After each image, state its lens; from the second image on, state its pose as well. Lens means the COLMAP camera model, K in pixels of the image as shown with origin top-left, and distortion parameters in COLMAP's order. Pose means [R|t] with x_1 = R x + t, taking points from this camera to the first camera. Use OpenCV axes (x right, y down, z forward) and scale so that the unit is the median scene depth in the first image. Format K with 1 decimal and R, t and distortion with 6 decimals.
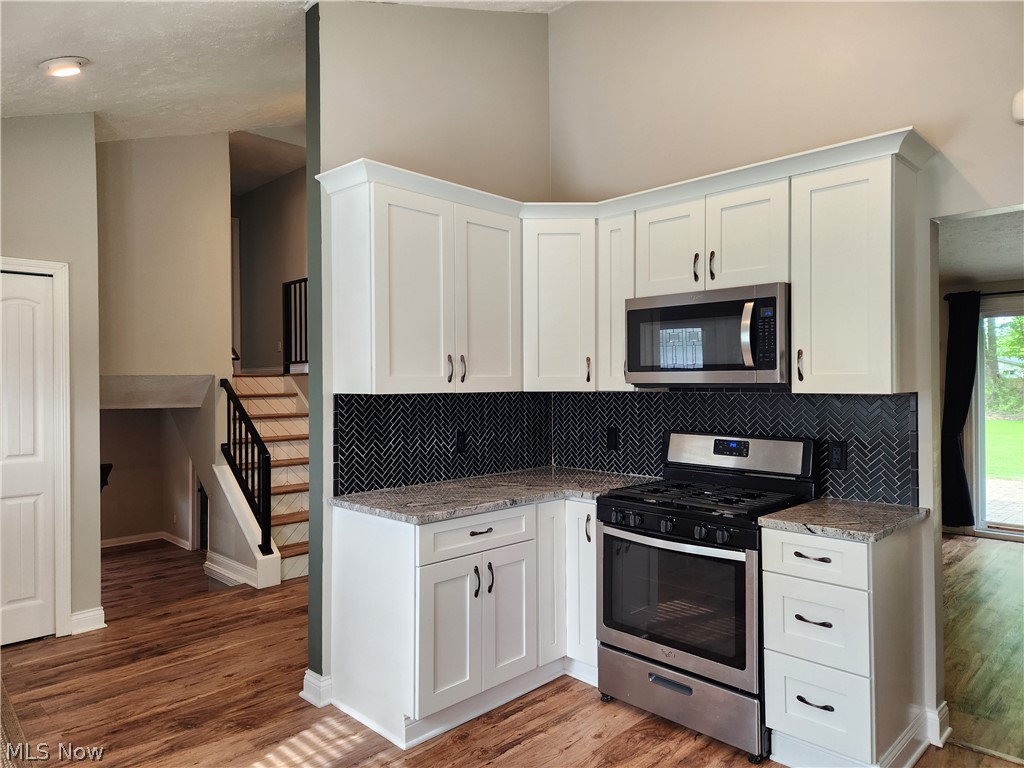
lens RADIAL K [[689.1, 0, 527.2], [0, 689.1, 380.8], [0, 0, 1]] dist [0.064711, -0.054128]
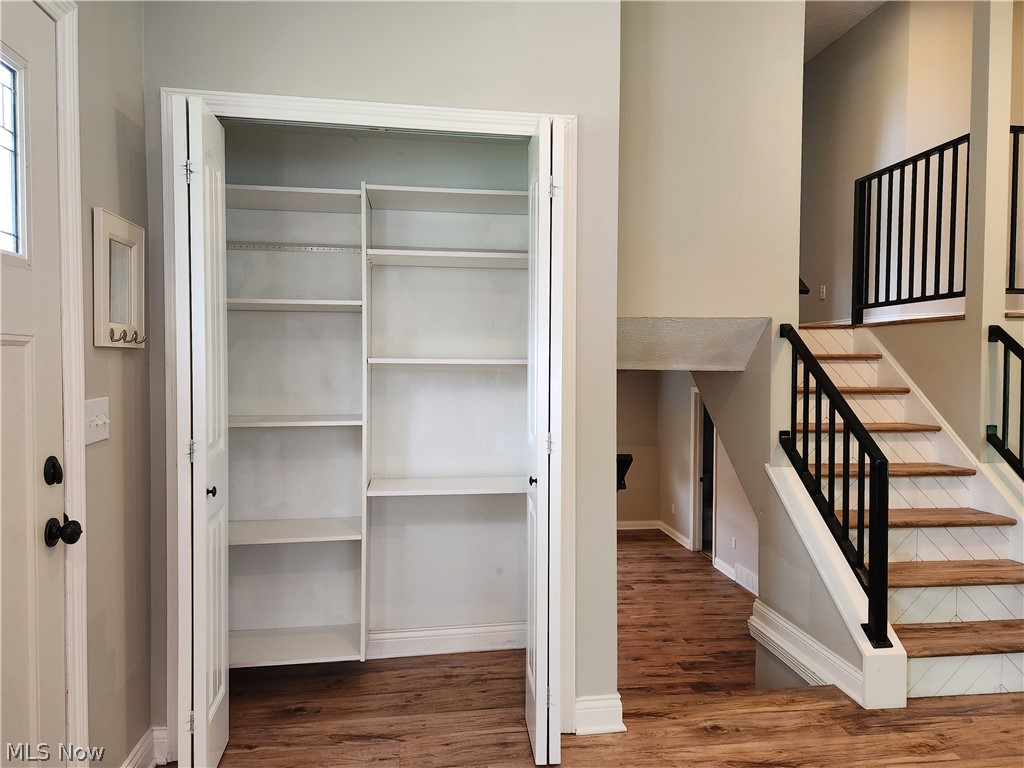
lens RADIAL K [[689.1, 0, 509.3], [0, 689.1, 383.9], [0, 0, 1]] dist [0.064711, -0.054128]
pose [[0.784816, 0.025813, -0.619191, -0.252426], [-0.006764, 0.999429, 0.033091, 0.031340], [0.619692, -0.021783, 0.784543, 0.383057]]
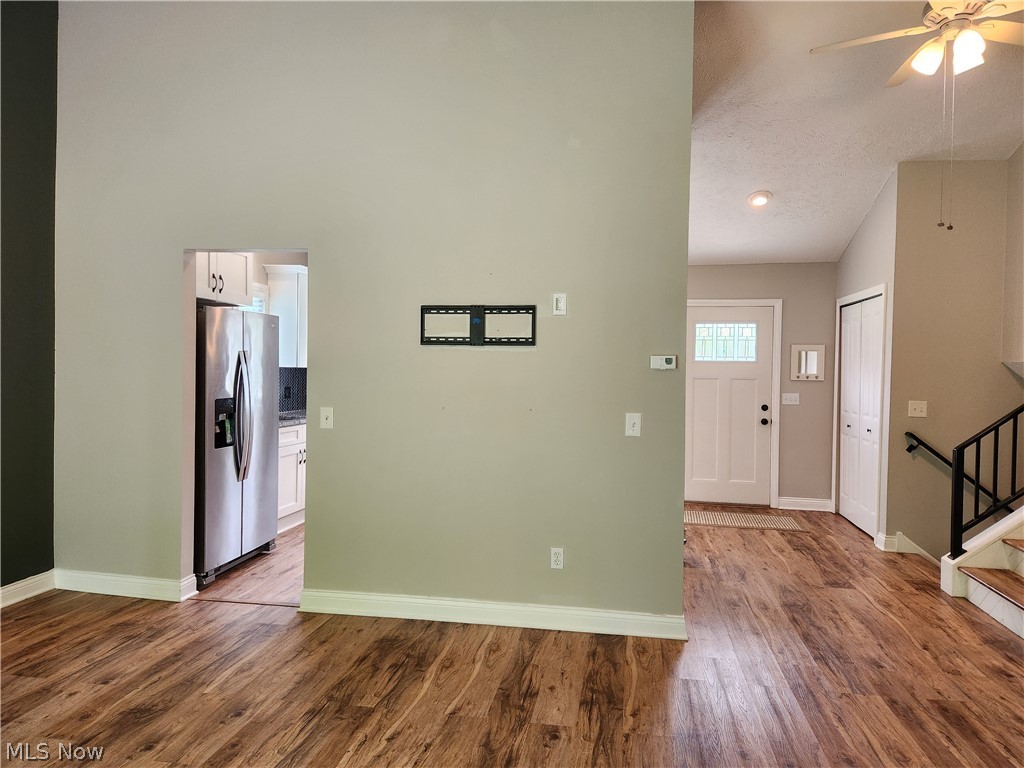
lens RADIAL K [[689.1, 0, 511.5], [0, 689.1, 383.8], [0, 0, 1]] dist [0.064711, -0.054128]
pose [[-0.829849, -0.005211, -0.557963, 0.556331], [-0.015813, 0.999774, 0.014181, 0.023425], [0.557764, 0.020591, -0.829744, 1.339322]]
